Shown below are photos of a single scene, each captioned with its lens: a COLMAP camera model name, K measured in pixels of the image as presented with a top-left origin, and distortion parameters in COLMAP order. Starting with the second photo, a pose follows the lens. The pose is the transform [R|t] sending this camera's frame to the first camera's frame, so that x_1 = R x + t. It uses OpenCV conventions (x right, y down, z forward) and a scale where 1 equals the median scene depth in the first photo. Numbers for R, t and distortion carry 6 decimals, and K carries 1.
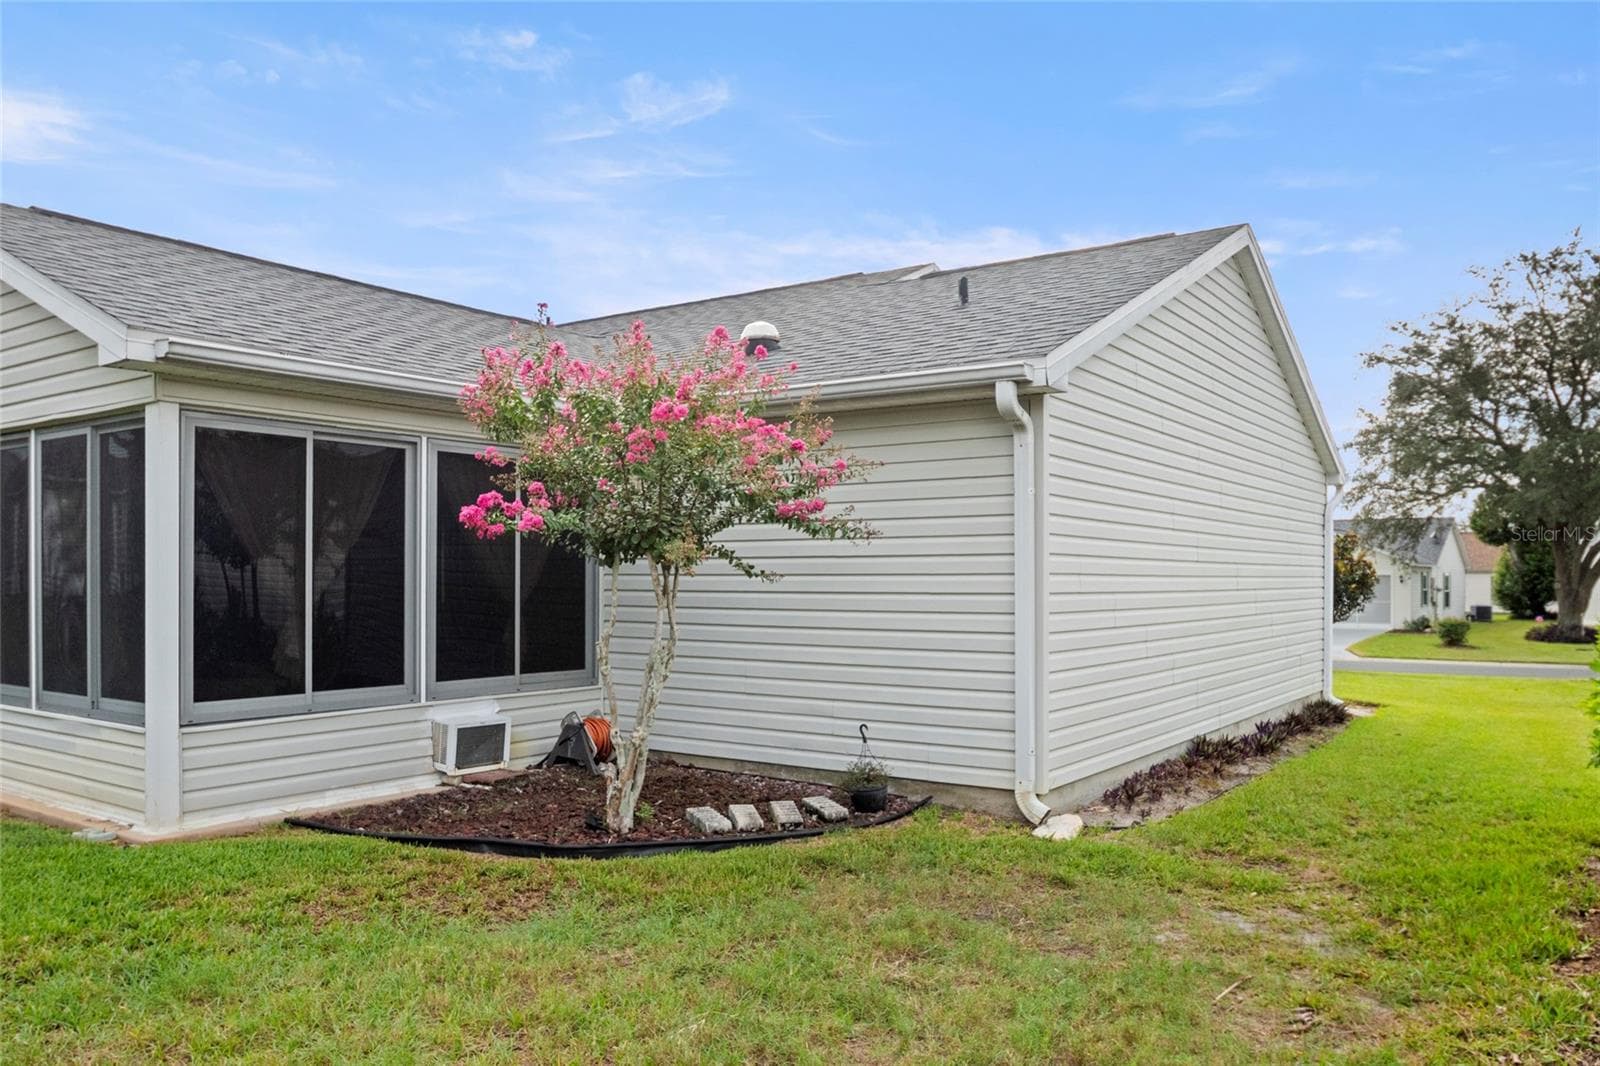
lens RADIAL K [[1161.1, 0, 802.8], [0, 1161.1, 546.5], [0, 0, 1]] dist [-0.022034, -0.010718]
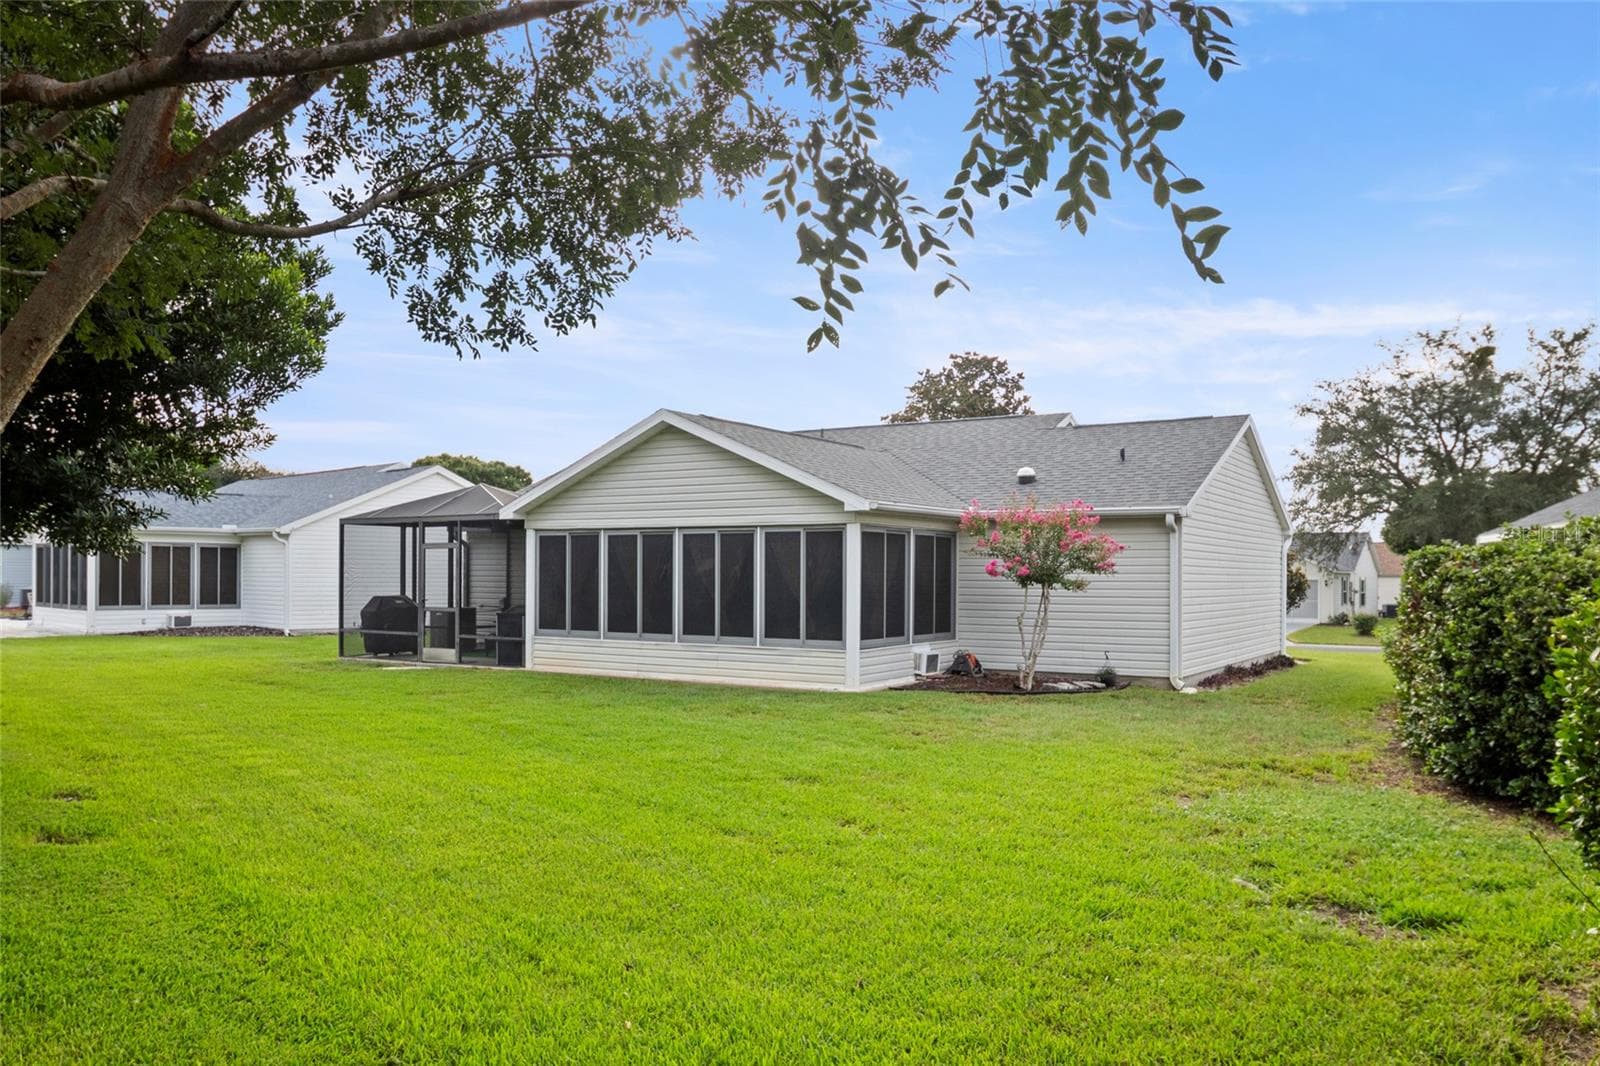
lens RADIAL K [[1161.1, 0, 796.4], [0, 1161.1, 540.0], [0, 0, 1]] dist [-0.022034, -0.010718]
pose [[0.998872, 0.002666, 0.047402, -0.134848], [-0.002417, 0.999983, -0.005315, -0.012298], [-0.047416, 0.005195, 0.998862, -0.264256]]
